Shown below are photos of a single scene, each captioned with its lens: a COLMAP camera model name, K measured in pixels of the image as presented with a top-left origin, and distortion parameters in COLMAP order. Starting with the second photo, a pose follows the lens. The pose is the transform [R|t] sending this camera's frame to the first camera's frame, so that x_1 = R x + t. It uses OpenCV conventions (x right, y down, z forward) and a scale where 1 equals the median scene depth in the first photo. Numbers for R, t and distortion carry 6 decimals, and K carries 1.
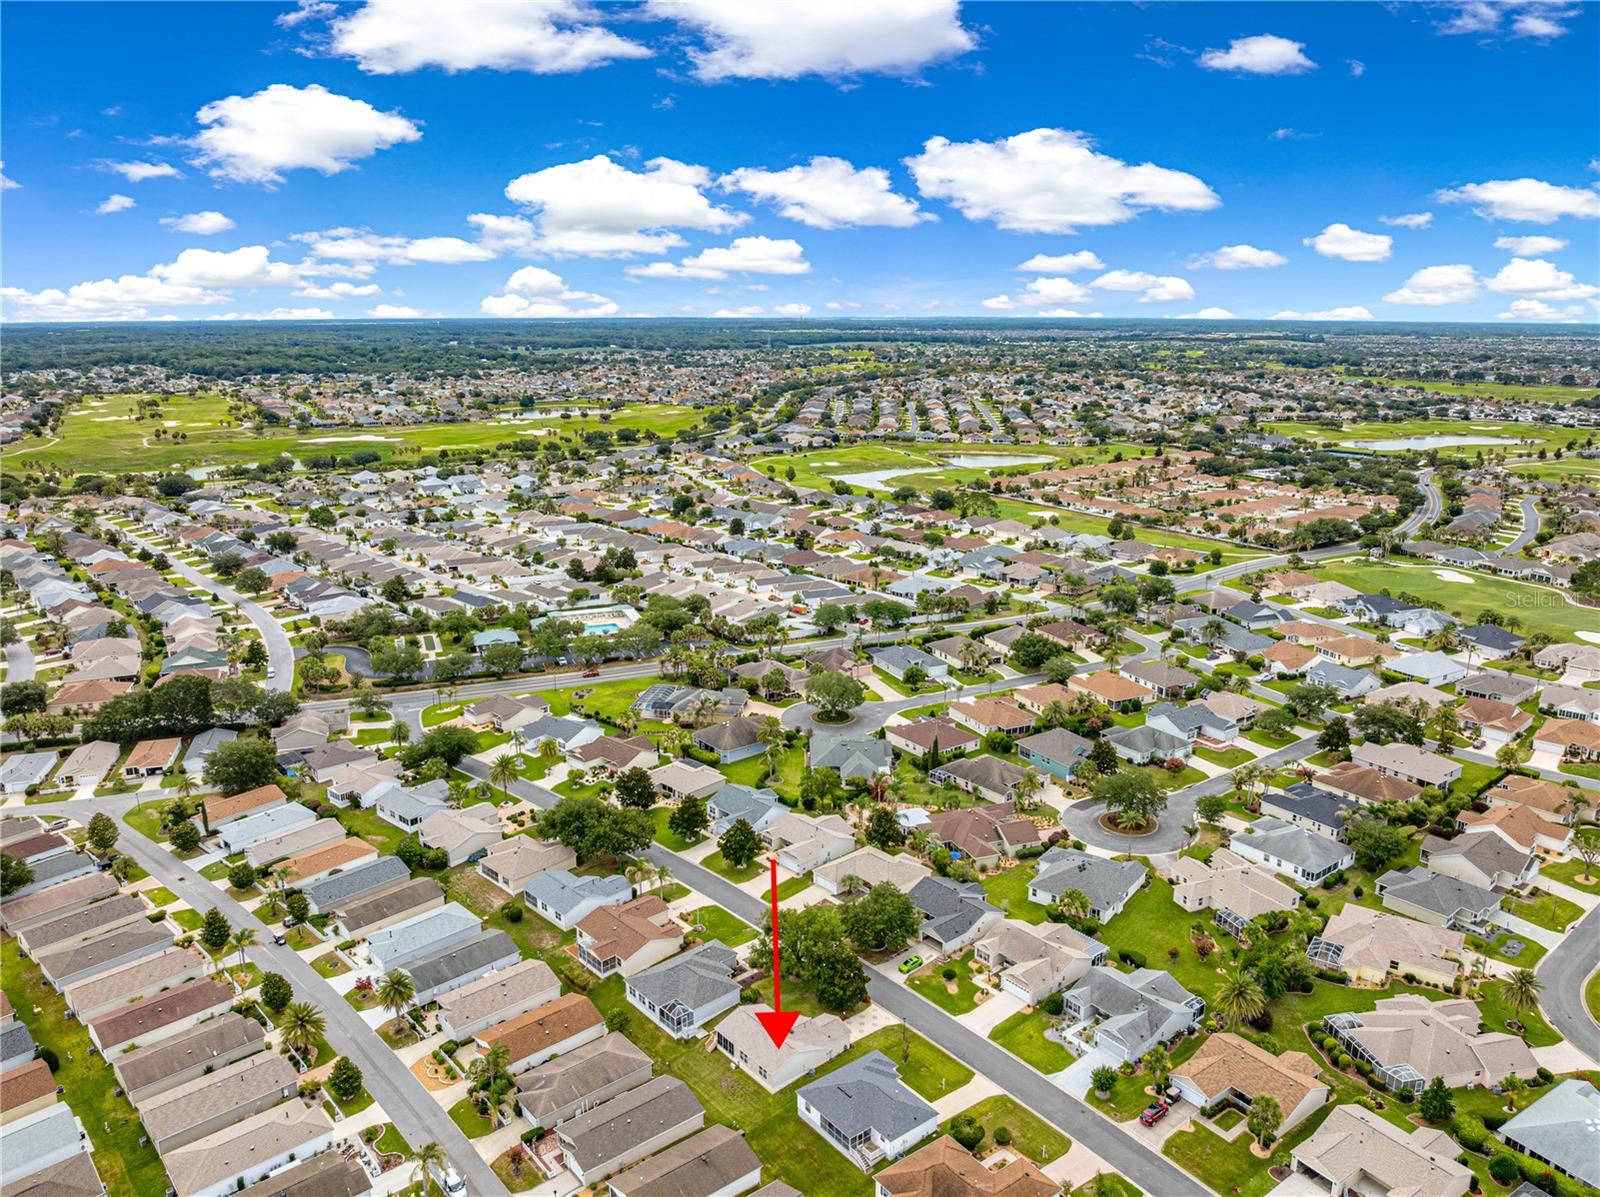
lens RADIAL K [[1119.8, 0, 800.0], [0, 1119.8, 598.5], [0, 0, 1]] dist [-0.034967, -0.000696]
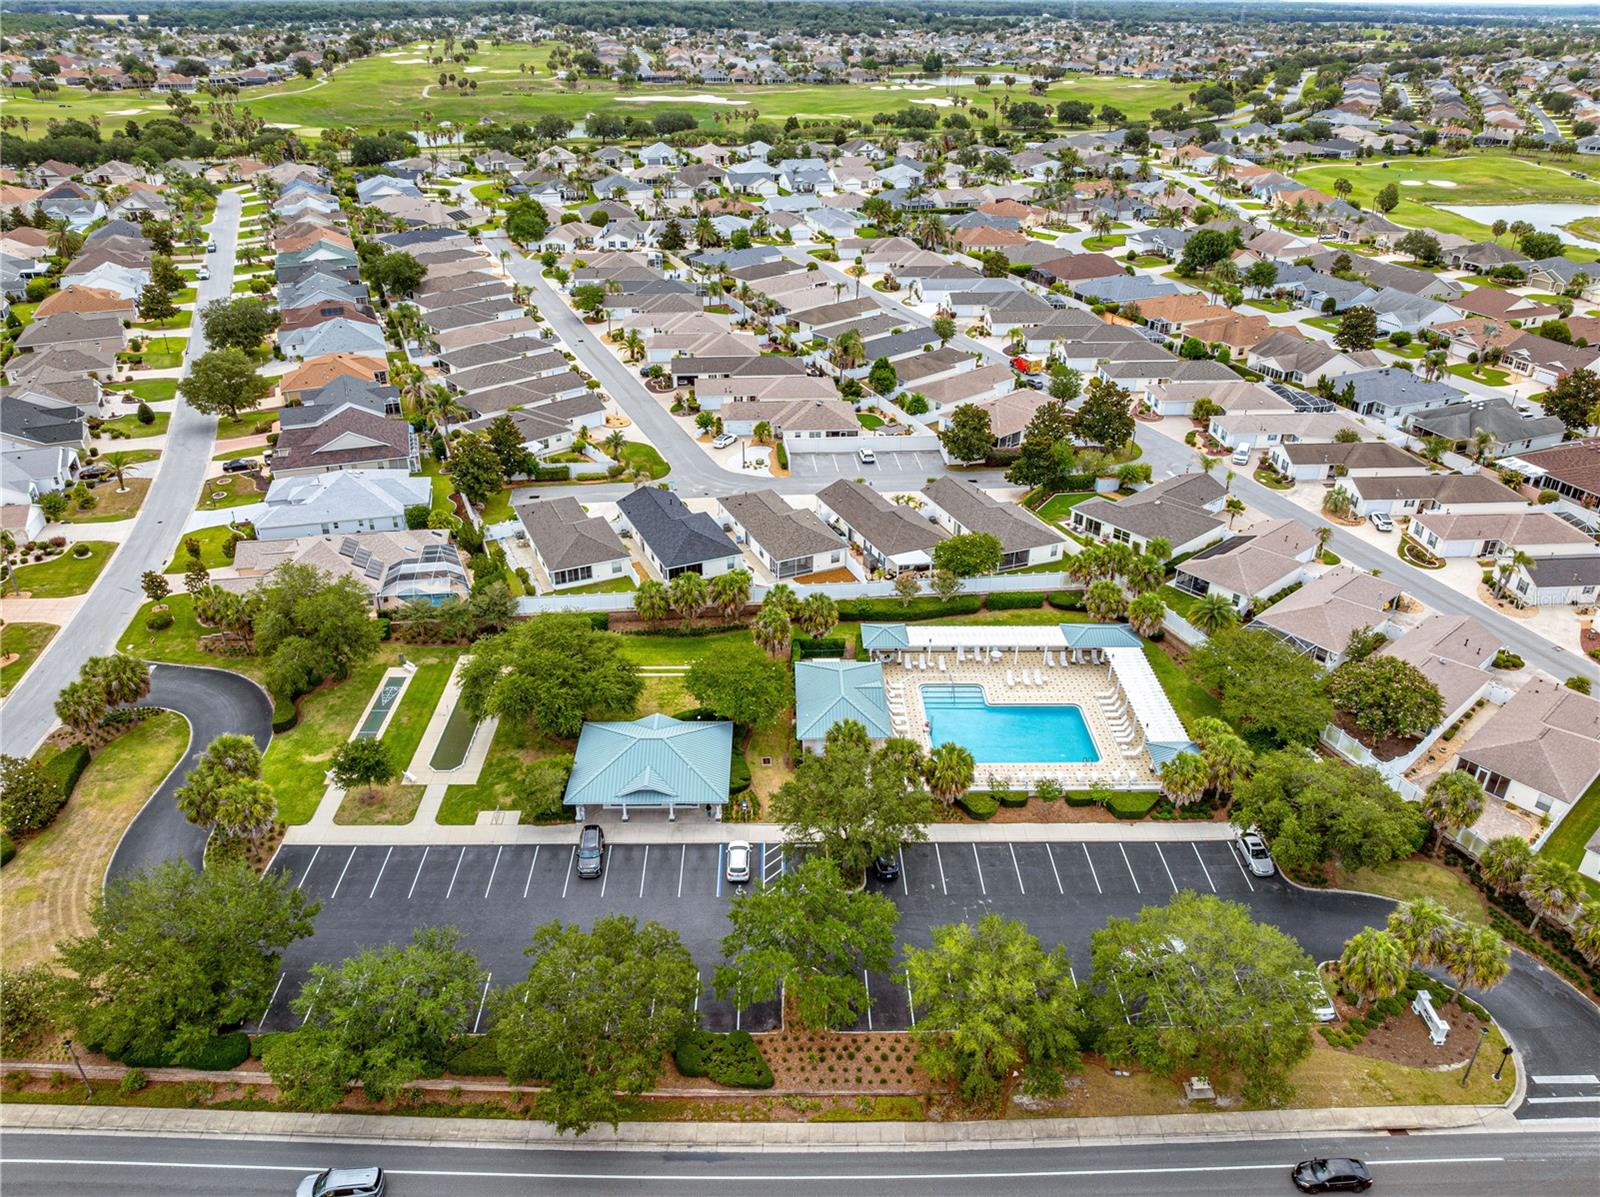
lens RADIAL K [[1119.8, 0, 800.0], [0, 1119.8, 598.5], [0, 0, 1]] dist [-0.034967, -0.000696]
pose [[0.938530, 0.175991, -0.296966, -0.078043], [-0.095953, 0.959378, 0.265306, -0.039362], [0.331594, -0.220503, 0.917292, 0.368142]]
